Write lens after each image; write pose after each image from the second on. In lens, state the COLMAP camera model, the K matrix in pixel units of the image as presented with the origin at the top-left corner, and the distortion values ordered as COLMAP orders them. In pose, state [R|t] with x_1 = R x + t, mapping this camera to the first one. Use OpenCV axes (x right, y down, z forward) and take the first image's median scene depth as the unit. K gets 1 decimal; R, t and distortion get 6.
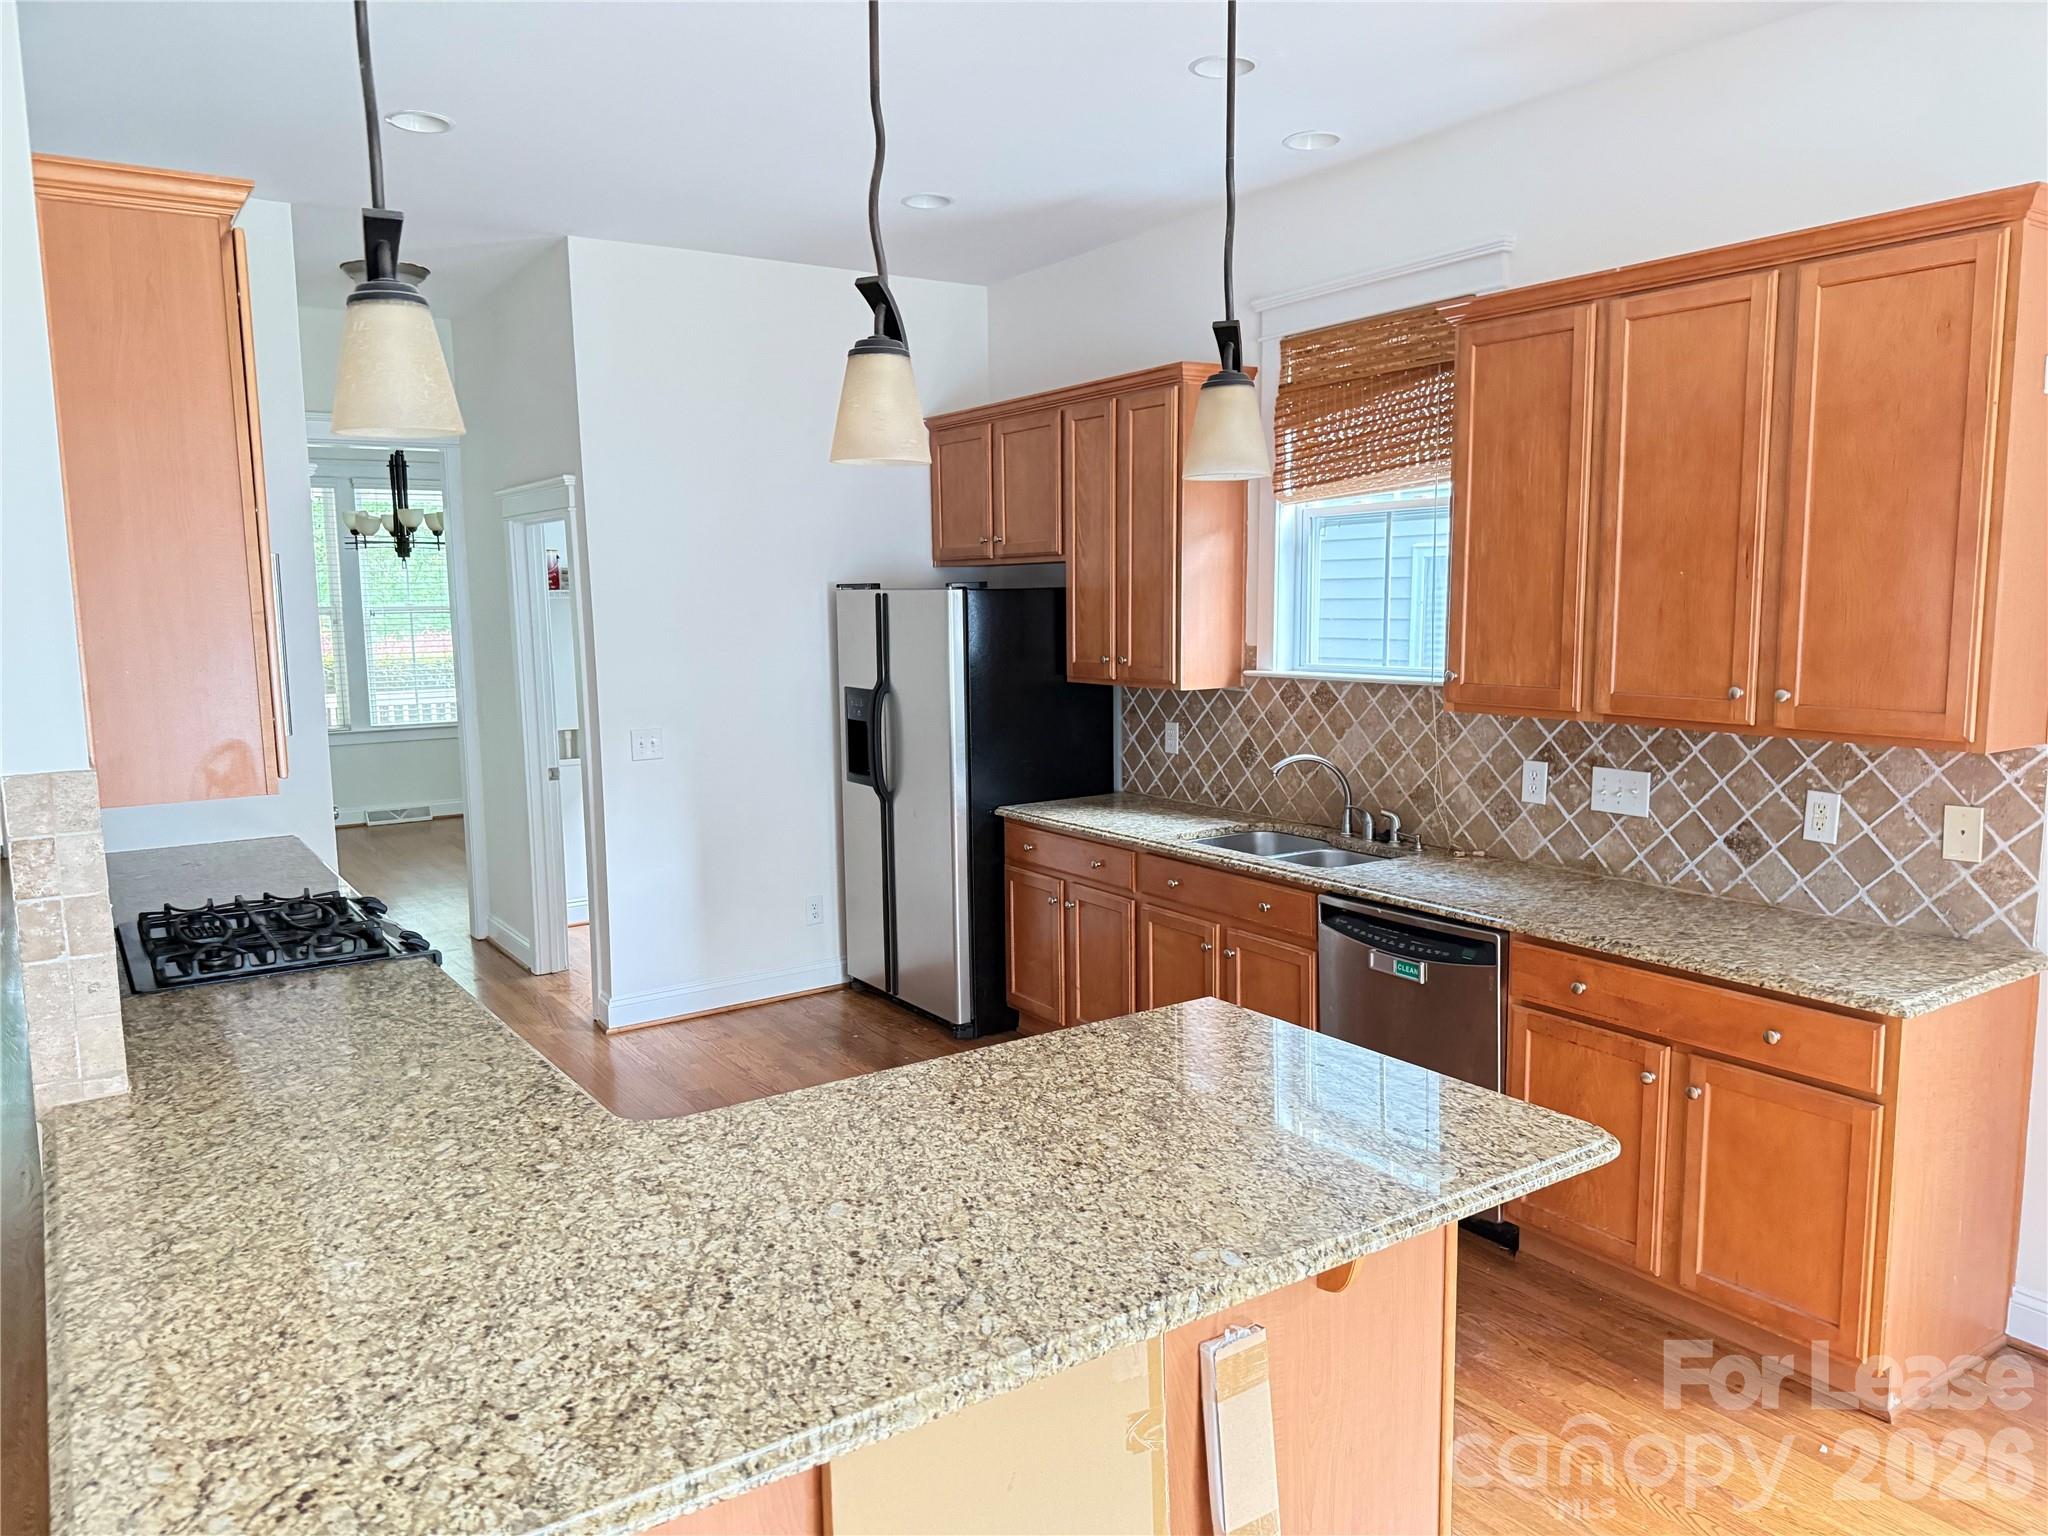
lens RADIAL K [[1435.6, 0, 1024.0], [0, 1435.6, 768.0], [0, 0, 1]] dist [0.002215, 0.000449]
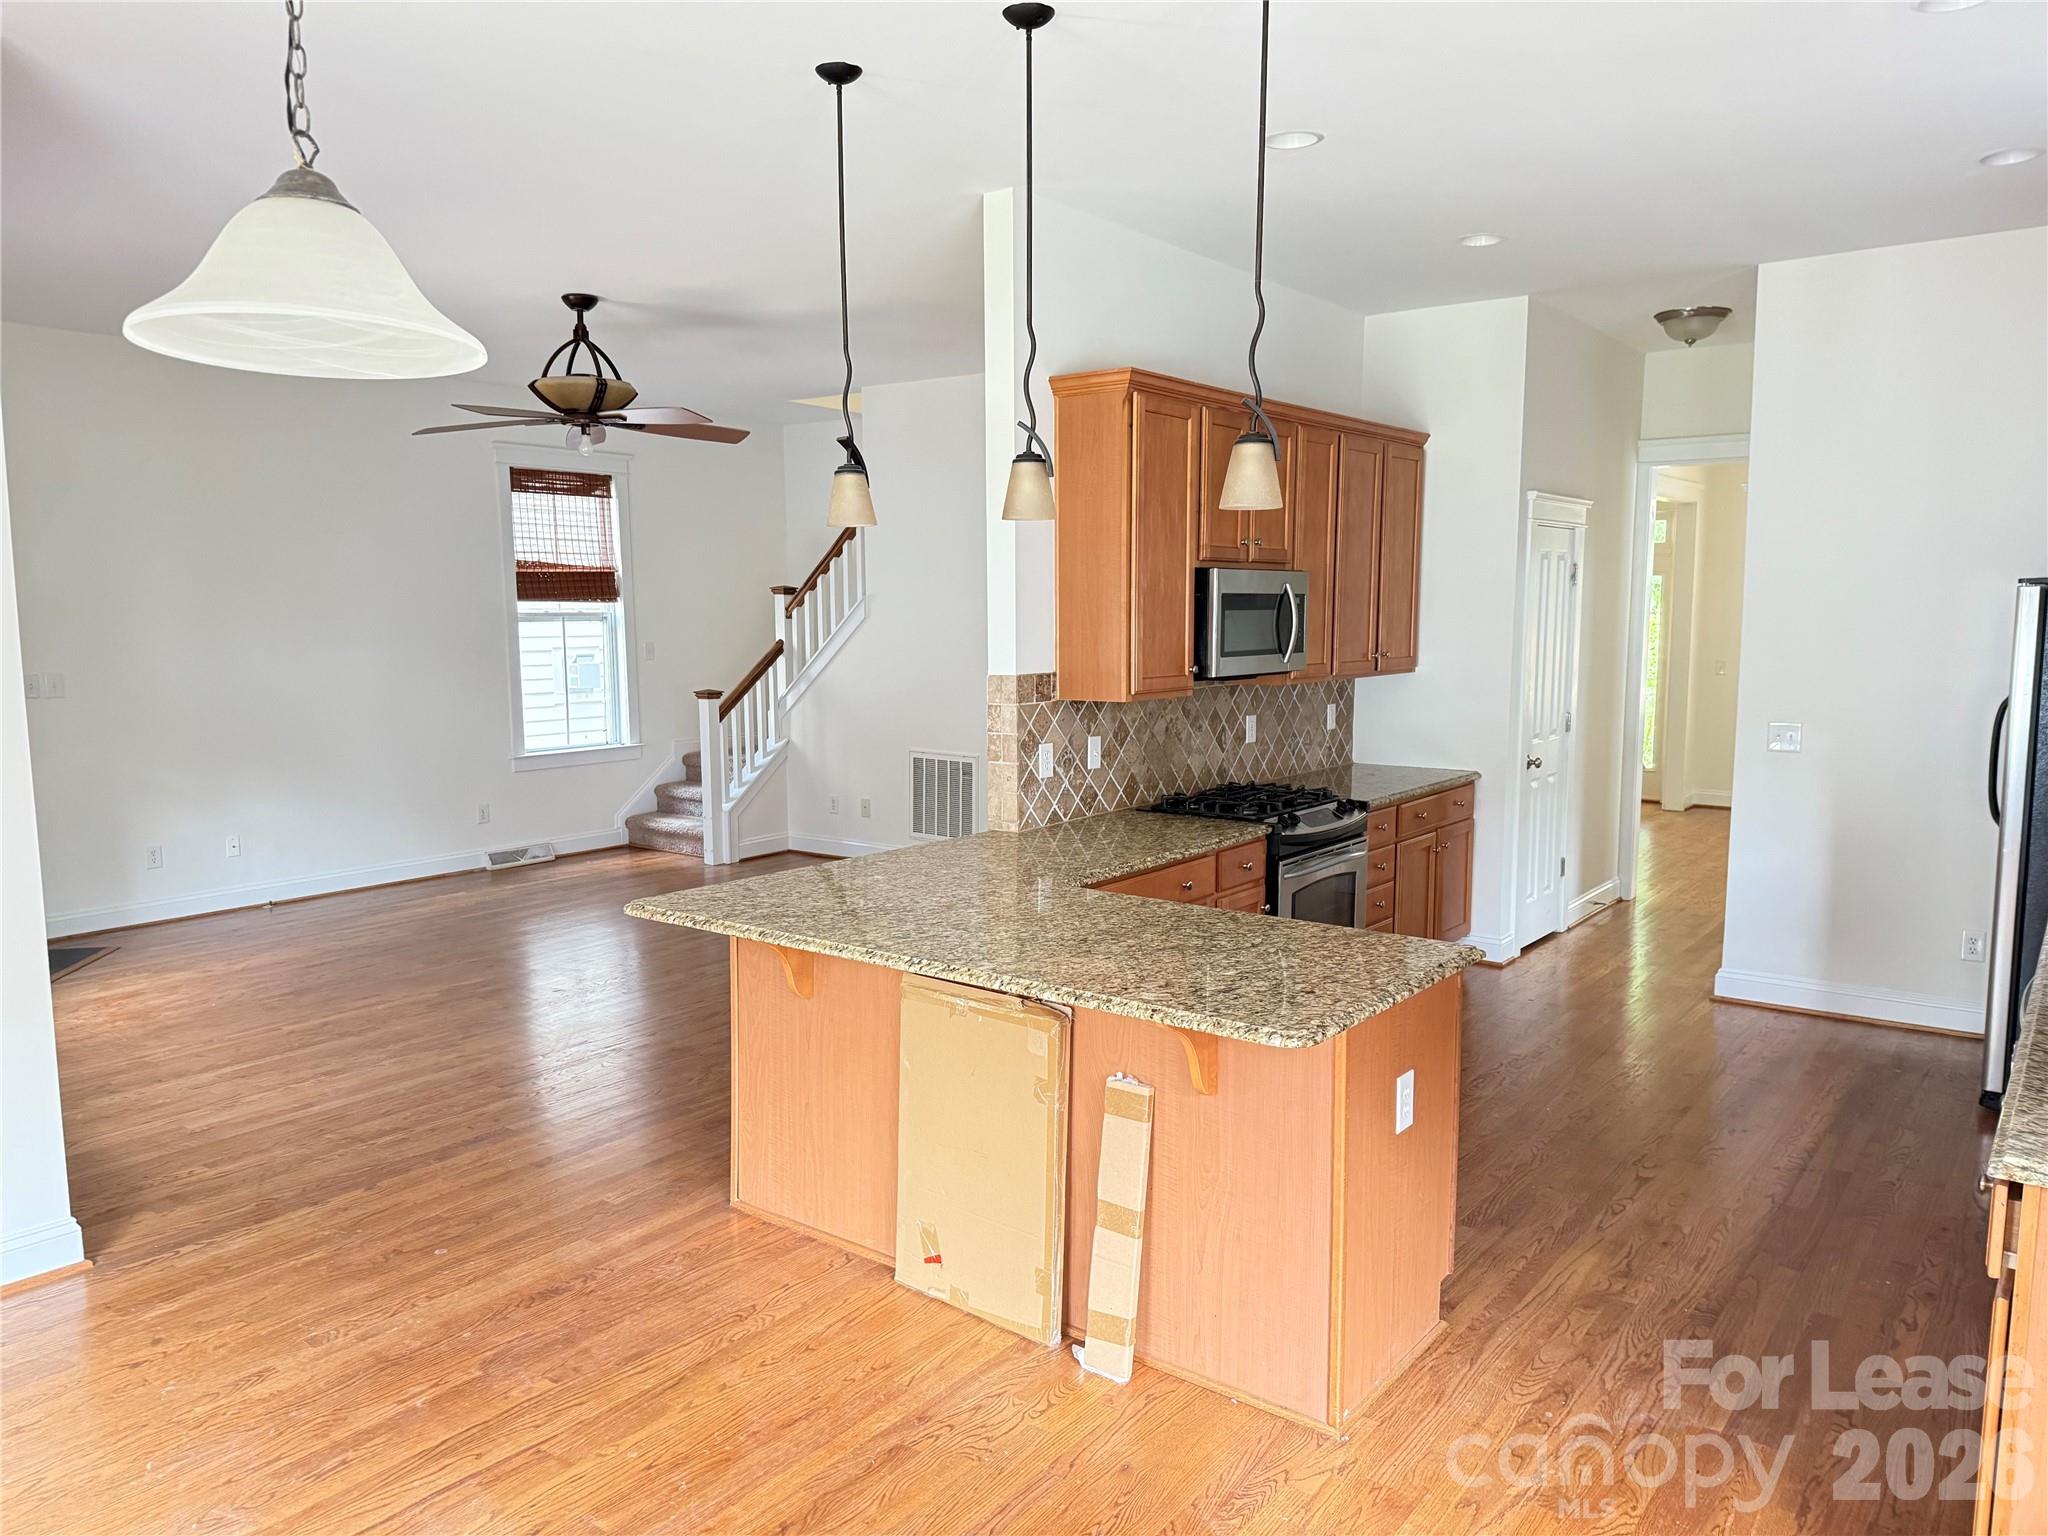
lens RADIAL K [[1435.6, 0, 1024.0], [0, 1435.6, 768.0], [0, 0, 1]] dist [0.002215, 0.000449]
pose [[0.316266, 0.120104, -0.941037, 0.570607], [-0.126316, 0.988452, 0.083703, -0.013621], [0.940223, 0.092396, 0.327785, 0.150928]]
